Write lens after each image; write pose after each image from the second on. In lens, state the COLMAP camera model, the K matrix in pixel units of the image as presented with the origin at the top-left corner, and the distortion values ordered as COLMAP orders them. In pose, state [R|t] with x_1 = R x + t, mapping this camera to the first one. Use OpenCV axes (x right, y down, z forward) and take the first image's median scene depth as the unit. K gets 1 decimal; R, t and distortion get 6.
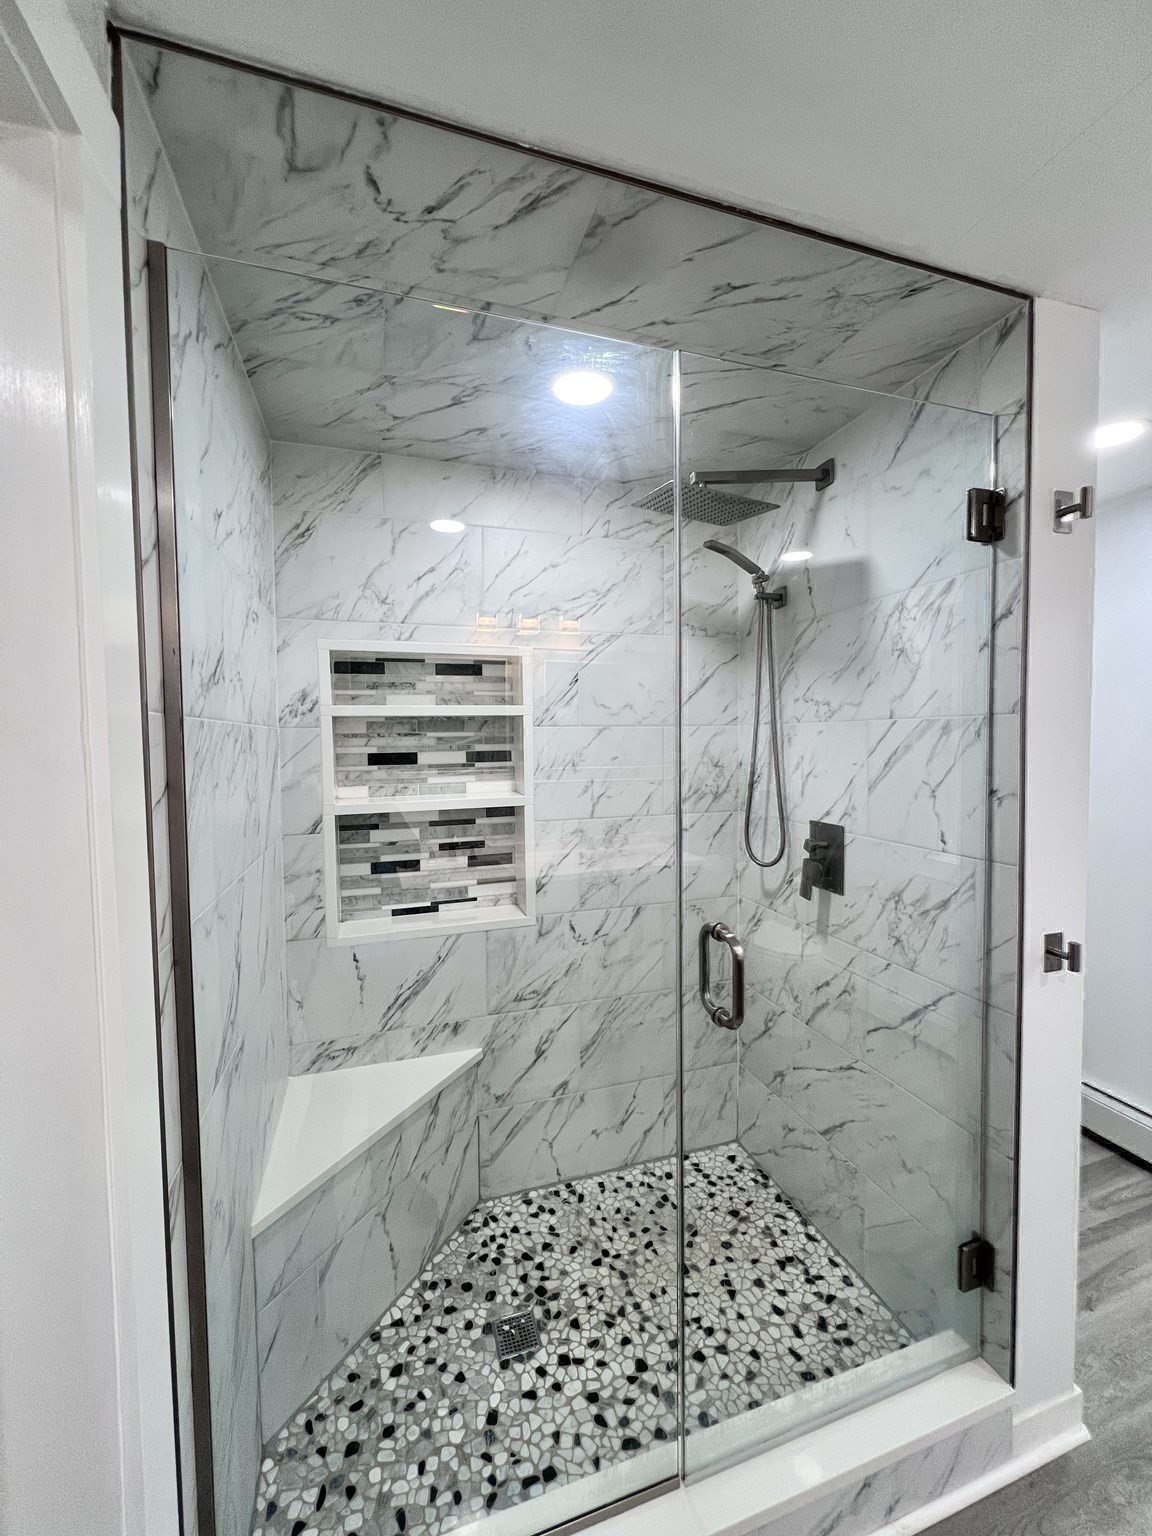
lens RADIAL K [[619.3, 0, 577.3], [0, 619.3, 758.9], [0, 0, 1]] dist [-0.003215, 0.001077]
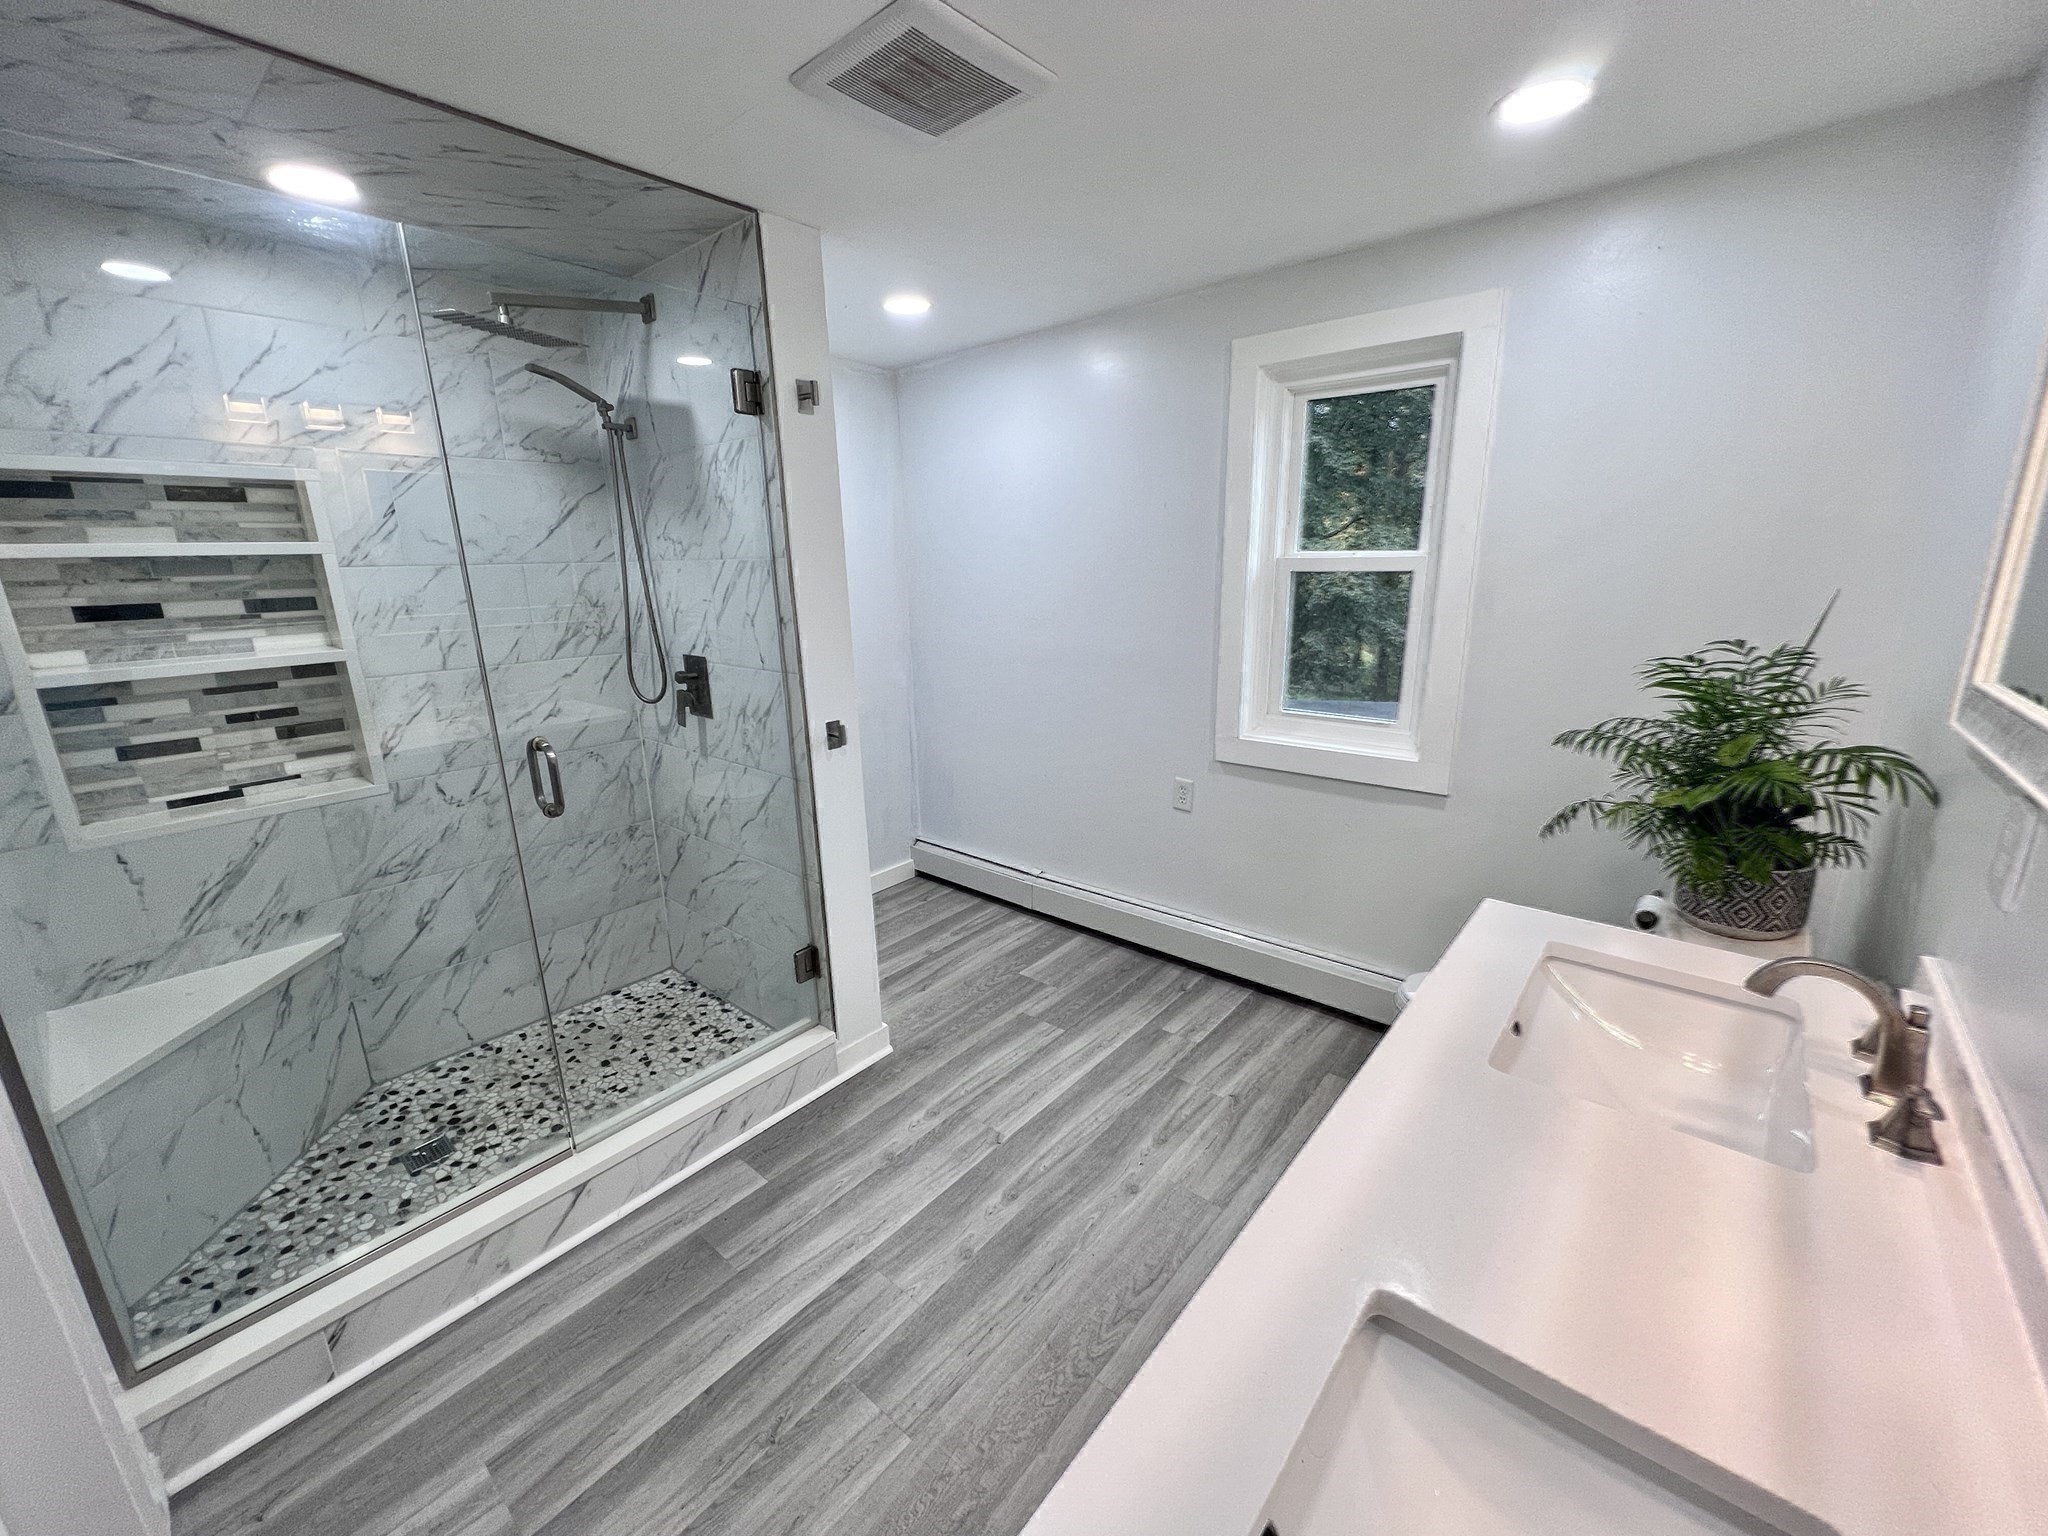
lens RADIAL K [[825.8, 0, 1024.0], [0, 825.8, 768.0], [0, 0, 1]] dist [-0.003215, 0.001077]
pose [[0.851386, -0.137144, 0.506294, 0.123838], [0.028328, 0.975829, 0.216694, -0.001652], [-0.523775, -0.170147, 0.834692, -0.513118]]
